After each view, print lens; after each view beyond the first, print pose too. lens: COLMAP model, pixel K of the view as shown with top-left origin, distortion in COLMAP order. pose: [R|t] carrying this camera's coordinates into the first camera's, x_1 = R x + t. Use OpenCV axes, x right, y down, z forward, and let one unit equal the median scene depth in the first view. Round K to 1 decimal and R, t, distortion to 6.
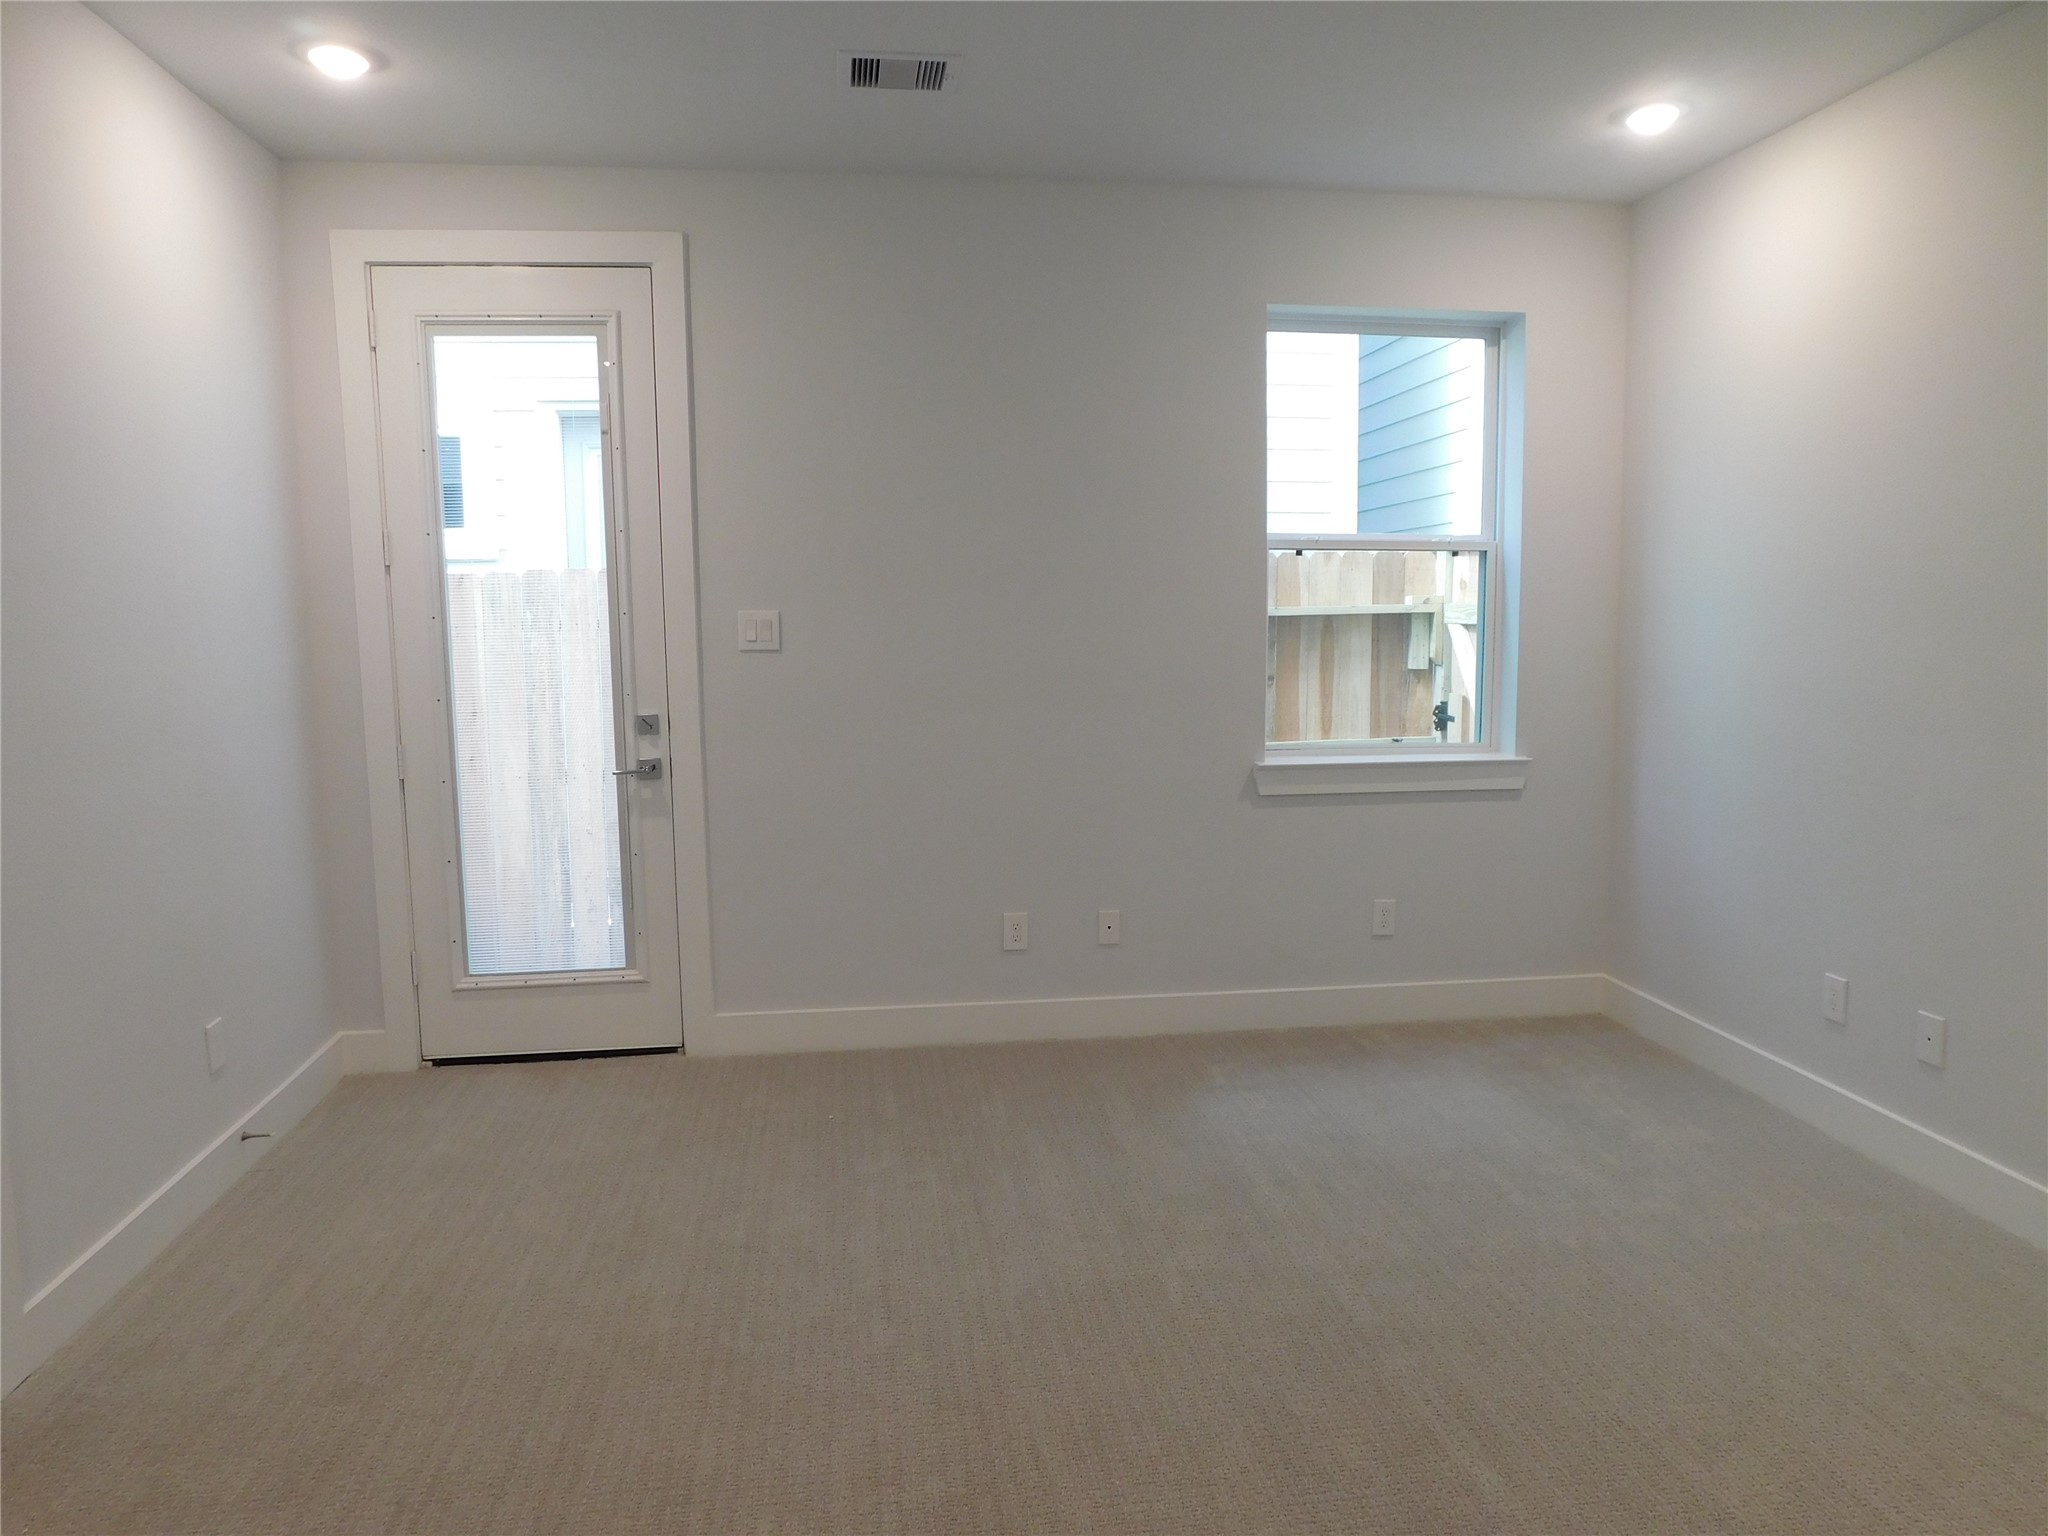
lens RADIAL K [[1364.3, 0, 1030.9], [0, 1364.3, 759.7], [0, 0, 1]] dist [-0.054165, 0.055341]
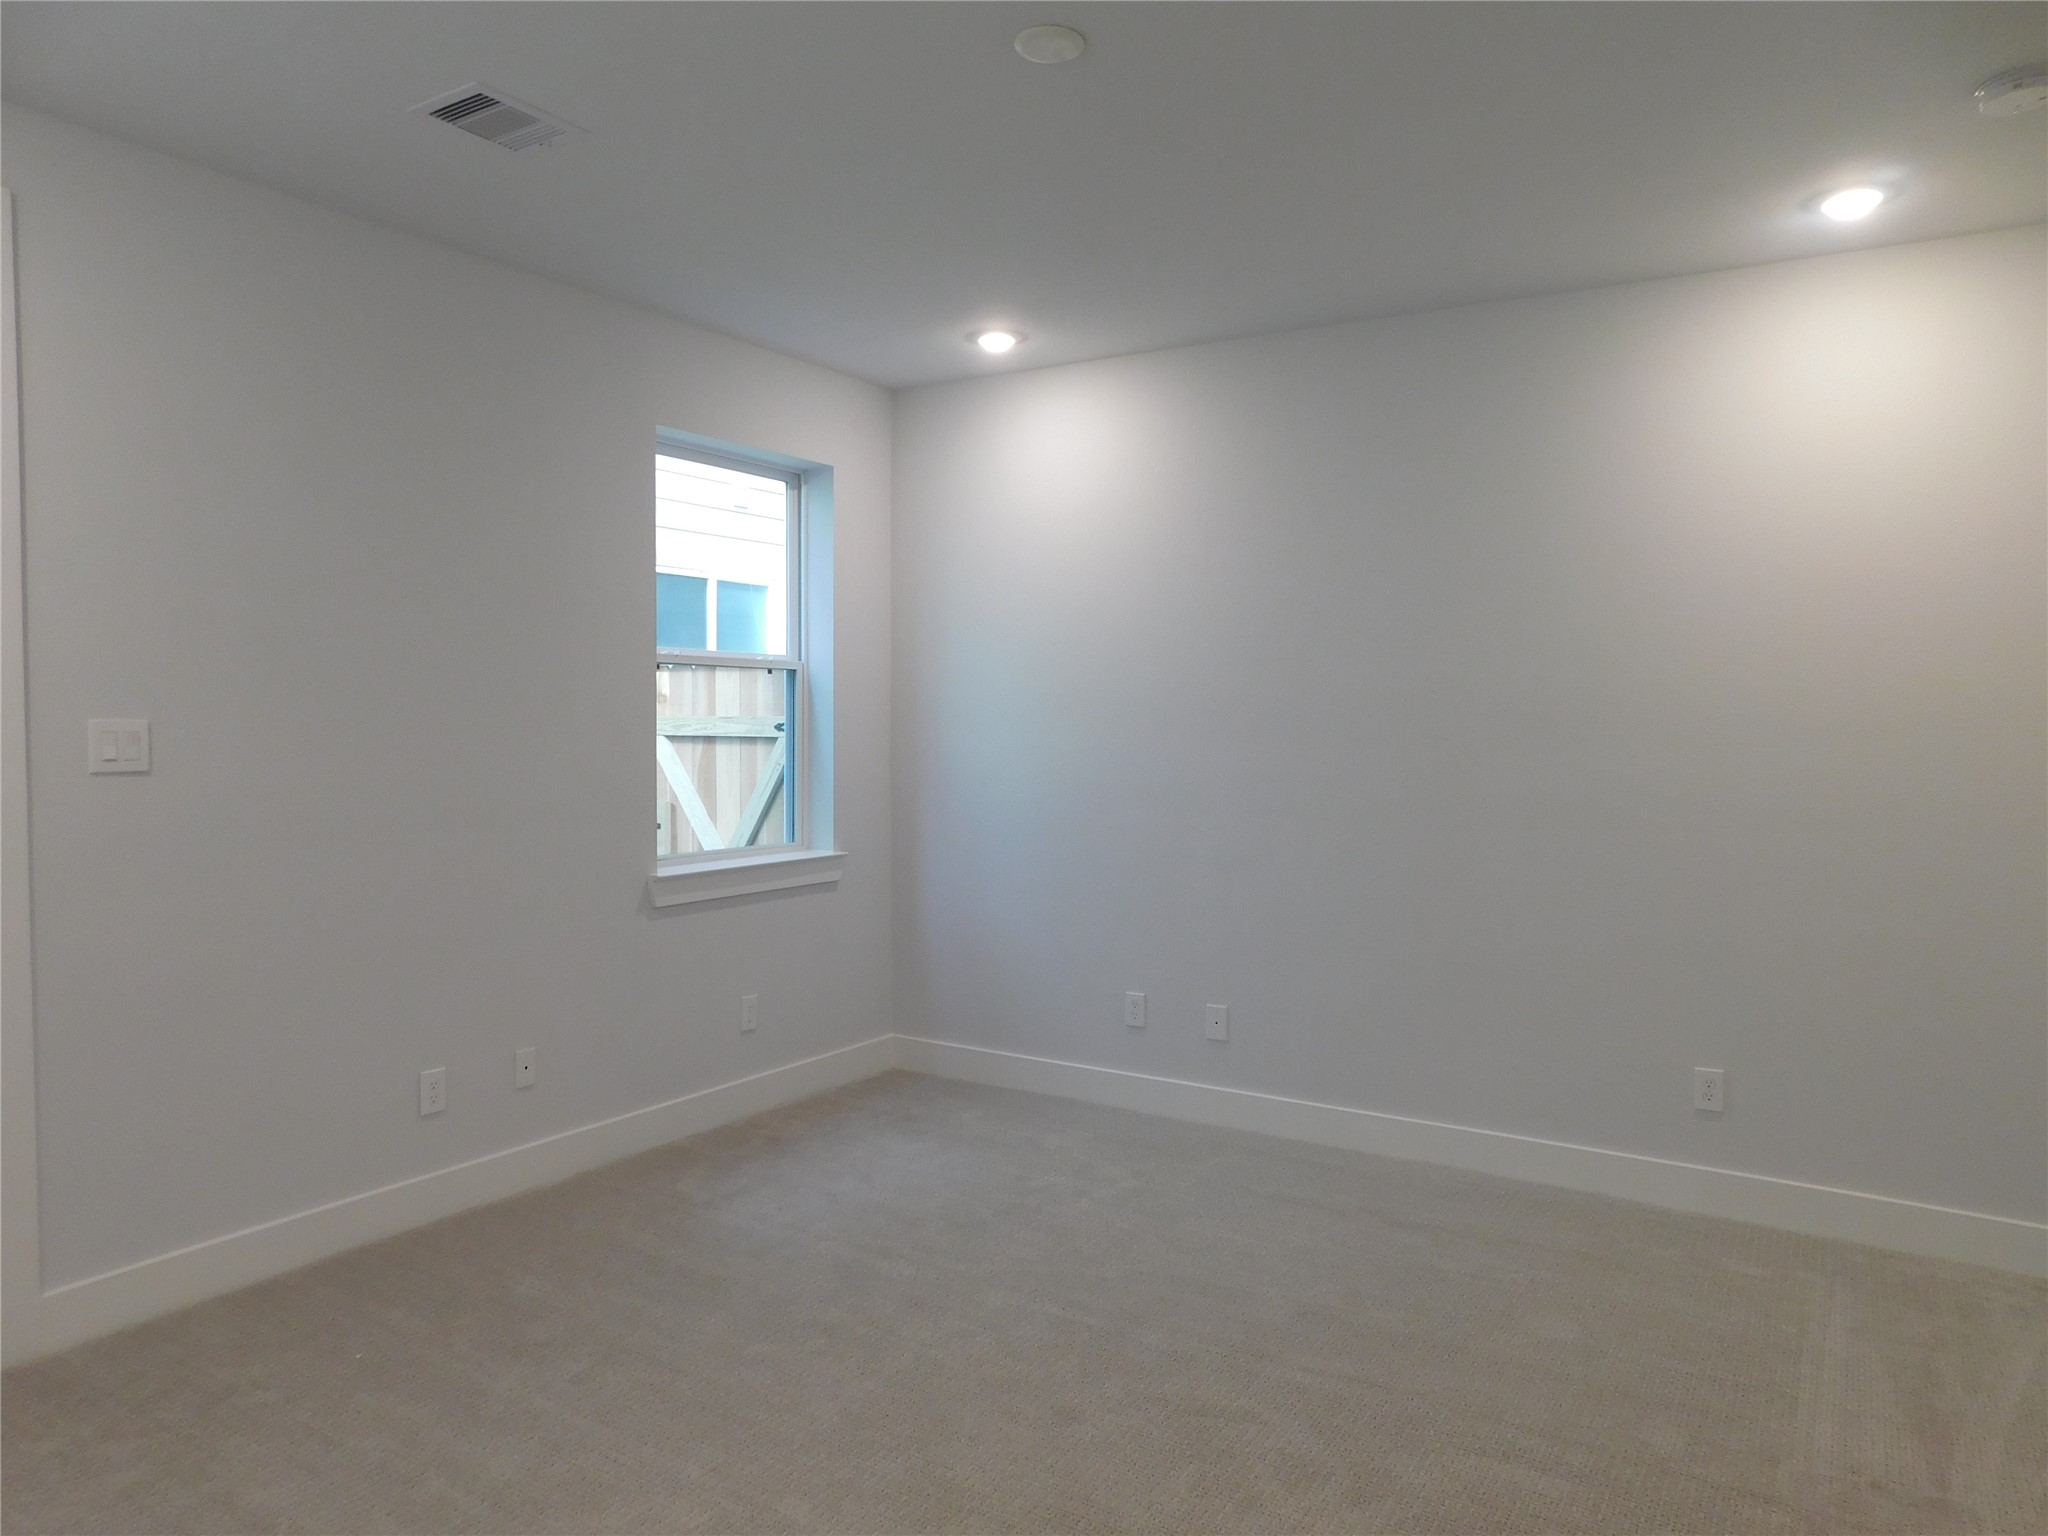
lens RADIAL K [[1364.3, 0, 1020.1], [0, 1364.3, 767.2], [0, 0, 1]] dist [-0.054165, 0.055341]
pose [[0.651474, -0.018733, 0.758439, -0.411583], [0.077593, 0.996098, -0.042047, -0.013389], [-0.754692, 0.086242, 0.650386, 0.143440]]
